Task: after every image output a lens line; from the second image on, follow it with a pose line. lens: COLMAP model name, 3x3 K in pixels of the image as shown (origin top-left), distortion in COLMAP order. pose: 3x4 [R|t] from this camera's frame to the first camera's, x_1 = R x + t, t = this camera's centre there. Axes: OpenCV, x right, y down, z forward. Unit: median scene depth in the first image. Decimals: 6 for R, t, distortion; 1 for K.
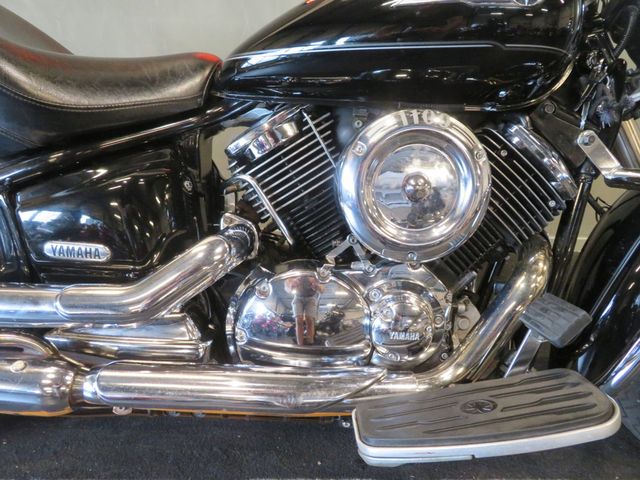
lens RADIAL K [[462.0, 0, 319.1], [0, 462.0, 234.3], [0, 0, 1]] dist [-0.008606, 0.004952]
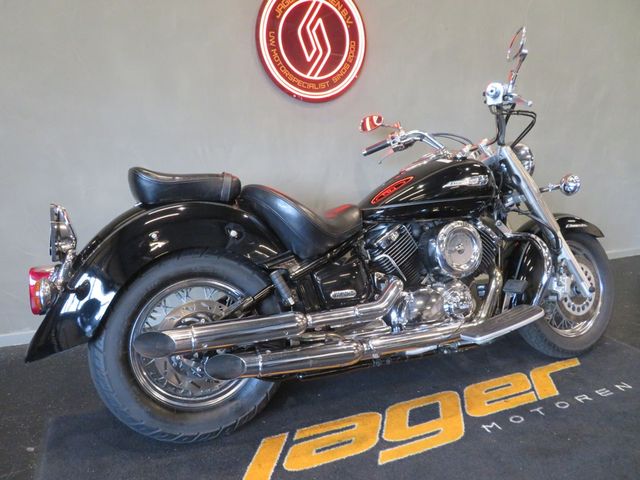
lens RADIAL K [[462.0, 0, 321.7], [0, 462.0, 240.1], [0, 0, 1]] dist [-0.008606, 0.004952]
pose [[0.931924, -0.117133, 0.343217, -1.348146], [0.174531, 0.974455, -0.141335, 0.078344], [-0.317895, 0.191616, 0.928561, -1.150221]]
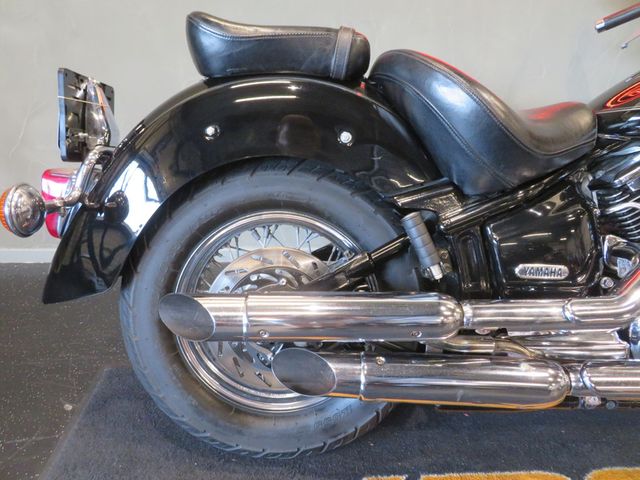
lens RADIAL K [[462.0, 0, 316.6], [0, 462.0, 240.5], [0, 0, 1]] dist [-0.008606, 0.004952]
pose [[0.999329, -0.036185, -0.005644, -1.066480], [0.035982, 0.998818, -0.032667, -0.025002], [0.006820, 0.032442, 0.999450, -0.212785]]
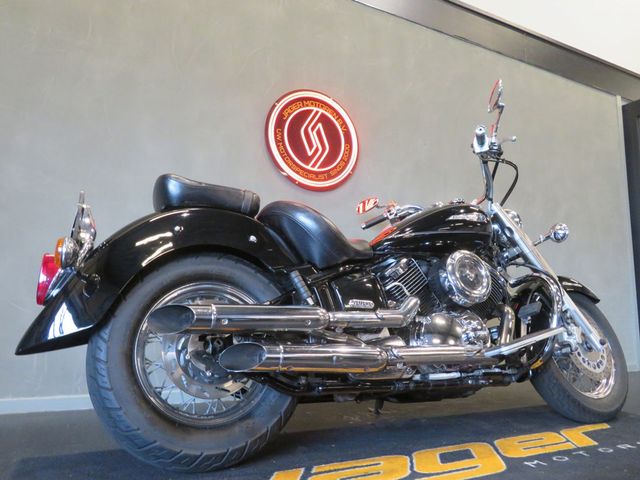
lens RADIAL K [[462.0, 0, 321.7], [0, 462.0, 235.7], [0, 0, 1]] dist [-0.008606, 0.004952]
pose [[0.909267, 0.036749, 0.414588, -1.603097], [0.196792, 0.839763, -0.506035, 0.834833], [-0.366752, 0.541708, 0.756337, -0.810462]]
